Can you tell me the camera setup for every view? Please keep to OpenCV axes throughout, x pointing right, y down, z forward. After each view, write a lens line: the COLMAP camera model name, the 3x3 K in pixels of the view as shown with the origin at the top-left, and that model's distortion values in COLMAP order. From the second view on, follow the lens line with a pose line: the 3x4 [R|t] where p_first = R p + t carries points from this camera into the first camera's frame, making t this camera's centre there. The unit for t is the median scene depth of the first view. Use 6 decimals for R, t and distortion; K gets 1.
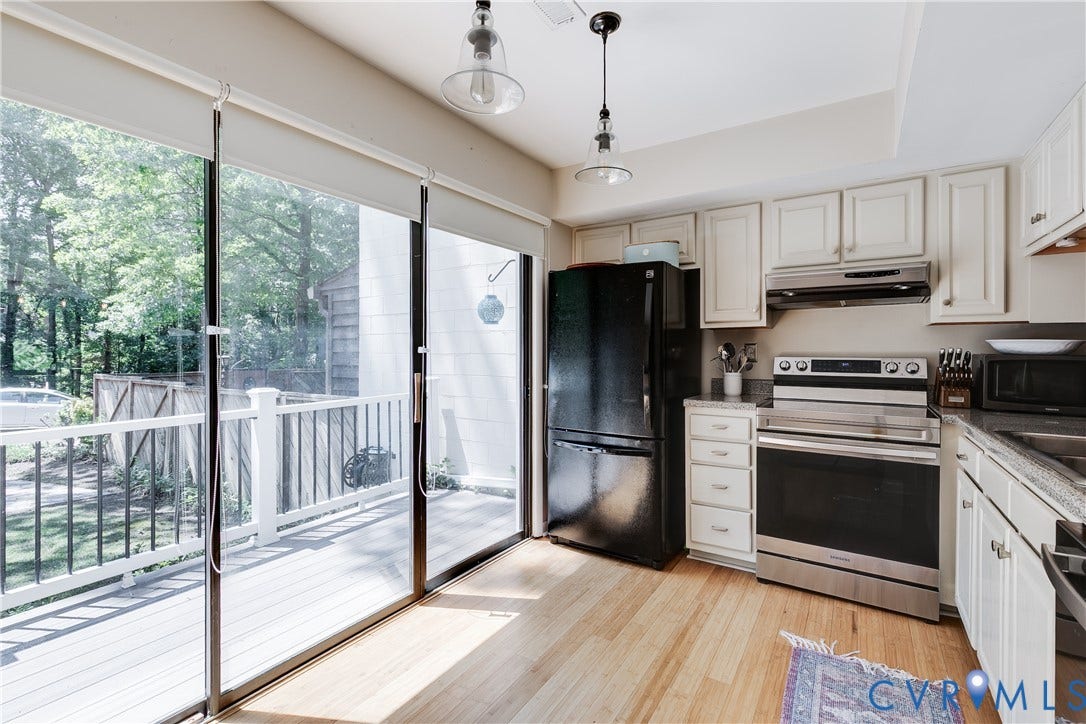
lens RADIAL K [[496.4, 0, 543.1], [0, 496.4, 351.0], [0, 0, 1]] dist [0.007786, -0.000966]
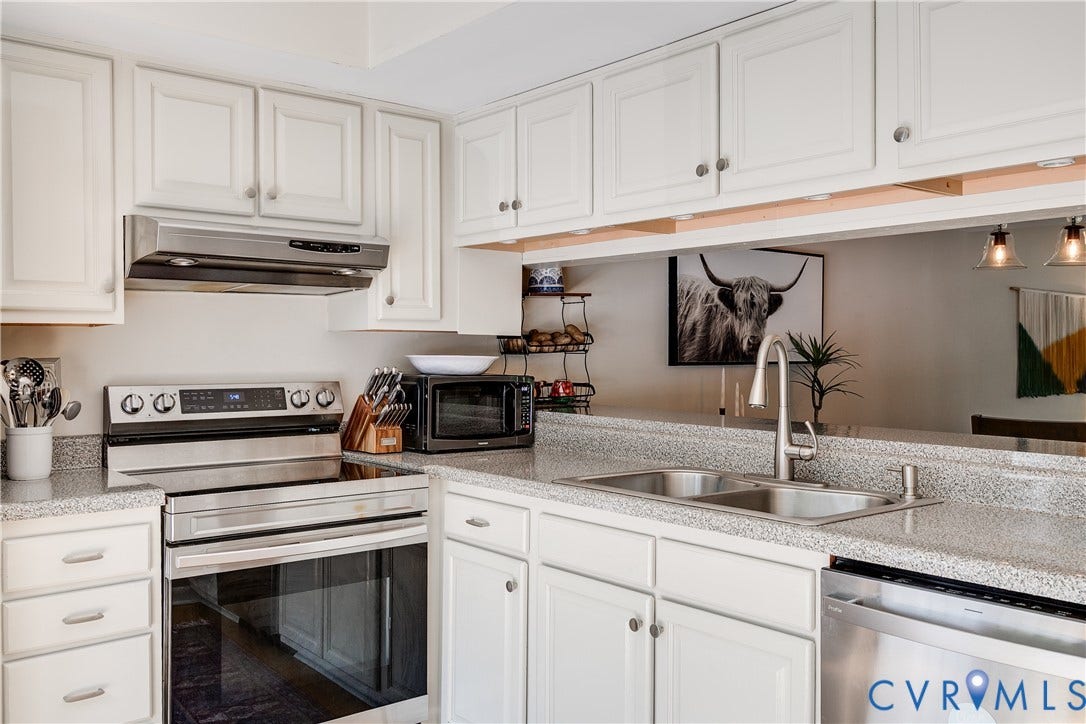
lens RADIAL K [[921.3, 0, 544.6], [0, 921.3, 358.2], [0, 0, 1]] dist [-0.006006, 0.017859]
pose [[0.303963, -0.008287, 0.952648, -0.290274], [0.002372, 0.999966, 0.007942, -0.025506], [-0.952681, -0.000154, 0.303972, 0.377083]]
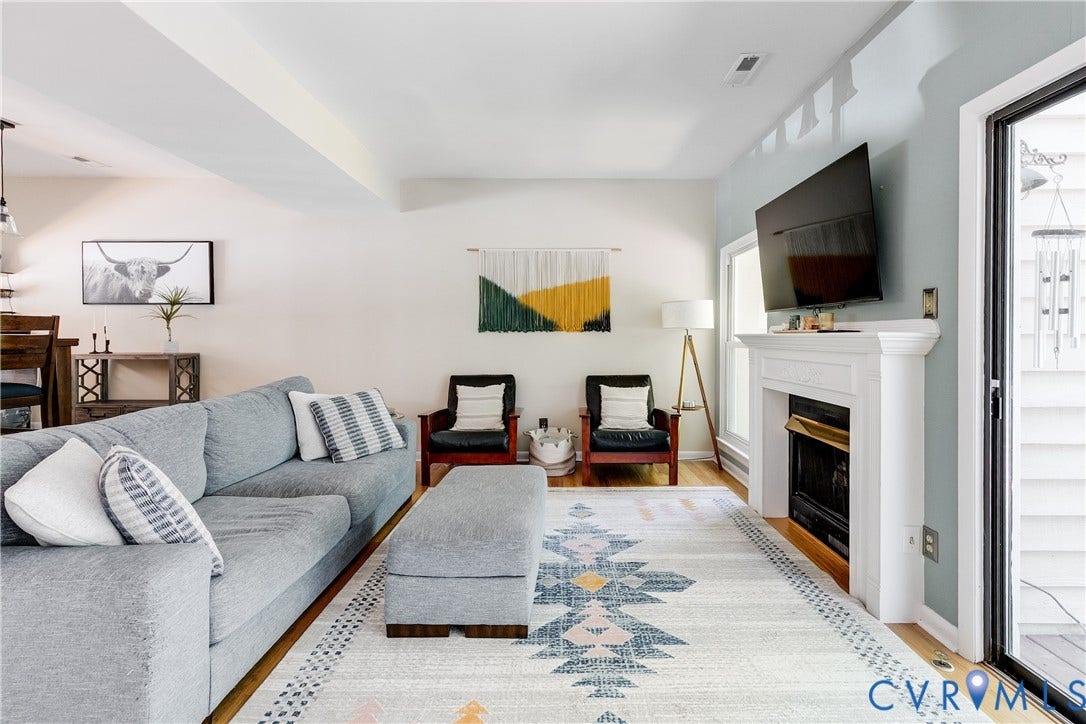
lens RADIAL K [[496.4, 0, 562.6], [0, 496.4, 339.3], [0, 0, 1]] dist [0.007786, -0.000966]
pose [[0.838408, -0.008907, 0.544971, 1.764108], [0.006657, 0.999959, 0.006102, 0.122378], [-0.545003, -0.001488, 0.838433, -1.739457]]
